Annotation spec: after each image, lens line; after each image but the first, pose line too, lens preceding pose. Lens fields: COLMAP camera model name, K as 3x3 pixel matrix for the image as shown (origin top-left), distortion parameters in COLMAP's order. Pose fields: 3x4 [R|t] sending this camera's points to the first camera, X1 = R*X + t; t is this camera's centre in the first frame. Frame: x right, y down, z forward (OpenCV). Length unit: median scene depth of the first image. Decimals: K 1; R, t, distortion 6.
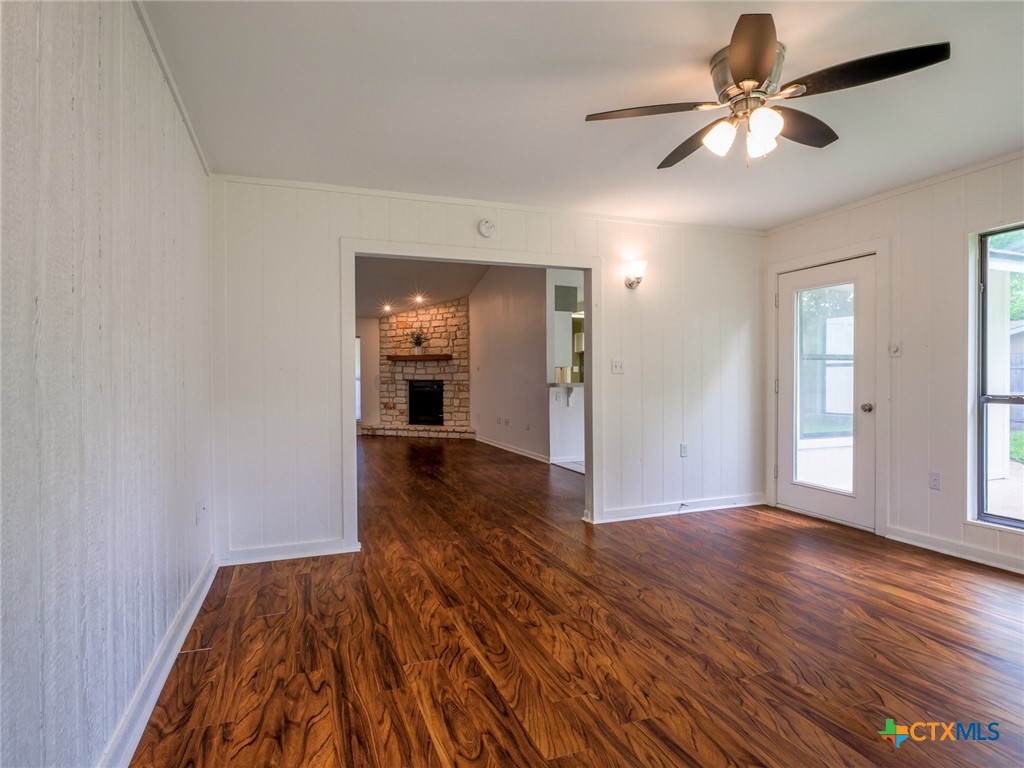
lens RADIAL K [[560.2, 0, 512.0], [0, 560.2, 384.0], [0, 0, 1]] dist [-0.015522, 0.001235]
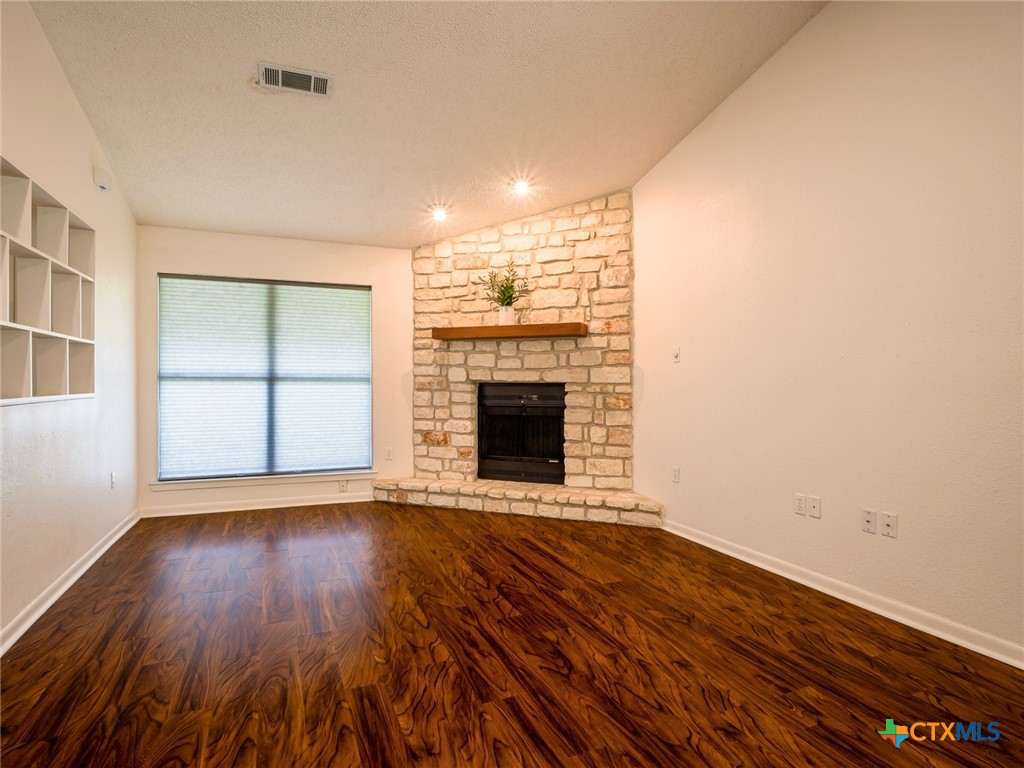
lens RADIAL K [[560.2, 0, 512.0], [0, 560.2, 384.0], [0, 0, 1]] dist [-0.015522, 0.001235]
pose [[0.999461, 0.006403, 0.032210, -0.174069], [-0.006312, 0.999976, -0.002933, -0.004424], [-0.032228, 0.002728, 0.999477, 0.548828]]
